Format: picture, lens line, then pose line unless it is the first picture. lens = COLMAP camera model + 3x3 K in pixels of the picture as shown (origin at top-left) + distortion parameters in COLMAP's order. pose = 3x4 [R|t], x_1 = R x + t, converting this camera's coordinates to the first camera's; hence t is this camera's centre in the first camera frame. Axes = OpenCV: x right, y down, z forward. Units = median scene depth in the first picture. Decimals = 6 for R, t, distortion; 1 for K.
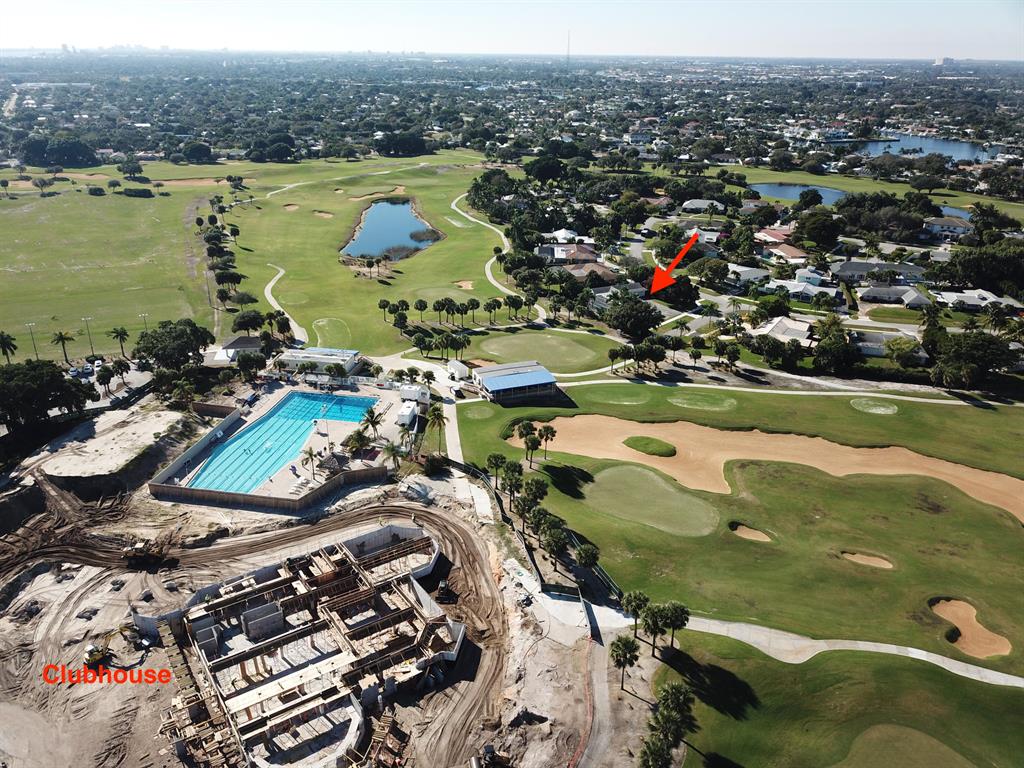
lens RADIAL K [[775.6, 0, 512.1], [0, 775.6, 381.0], [0, 0, 1]] dist [0.002127, -0.004897]
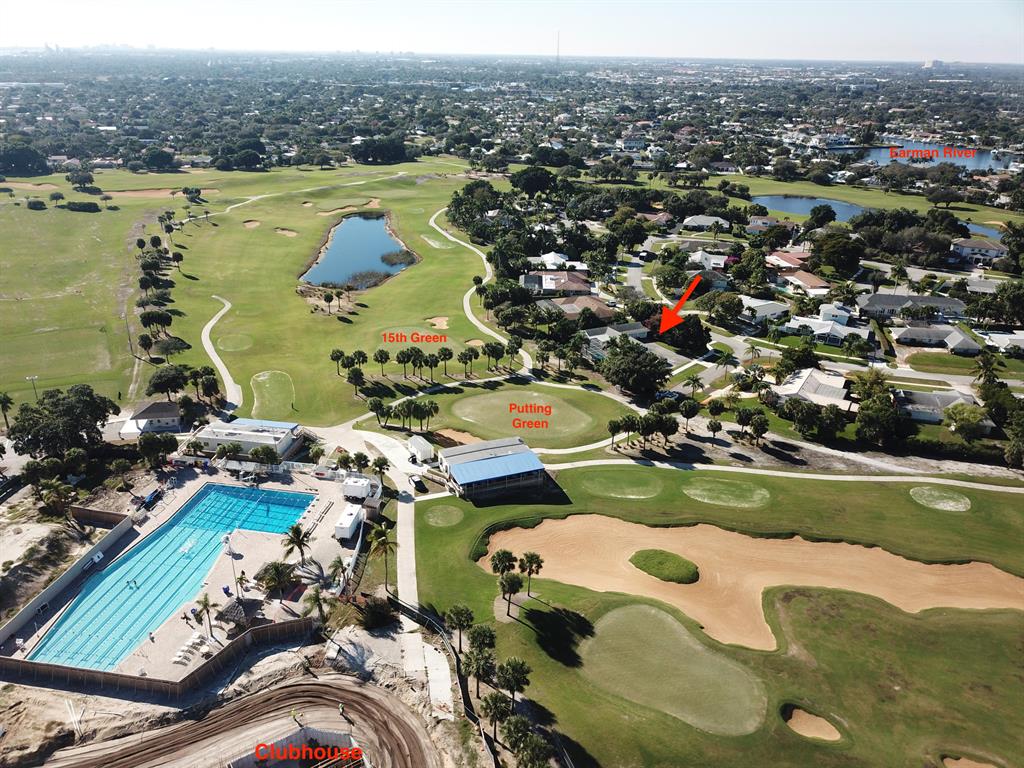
lens RADIAL K [[775.6, 0, 511.3], [0, 775.6, 386.5], [0, 0, 1]] dist [0.002127, -0.004897]
pose [[0.999925, -0.000575, 0.012208, 0.009786], [0.000510, 0.999986, 0.005351, -0.058854], [-0.012211, -0.005344, 0.999911, 0.138635]]
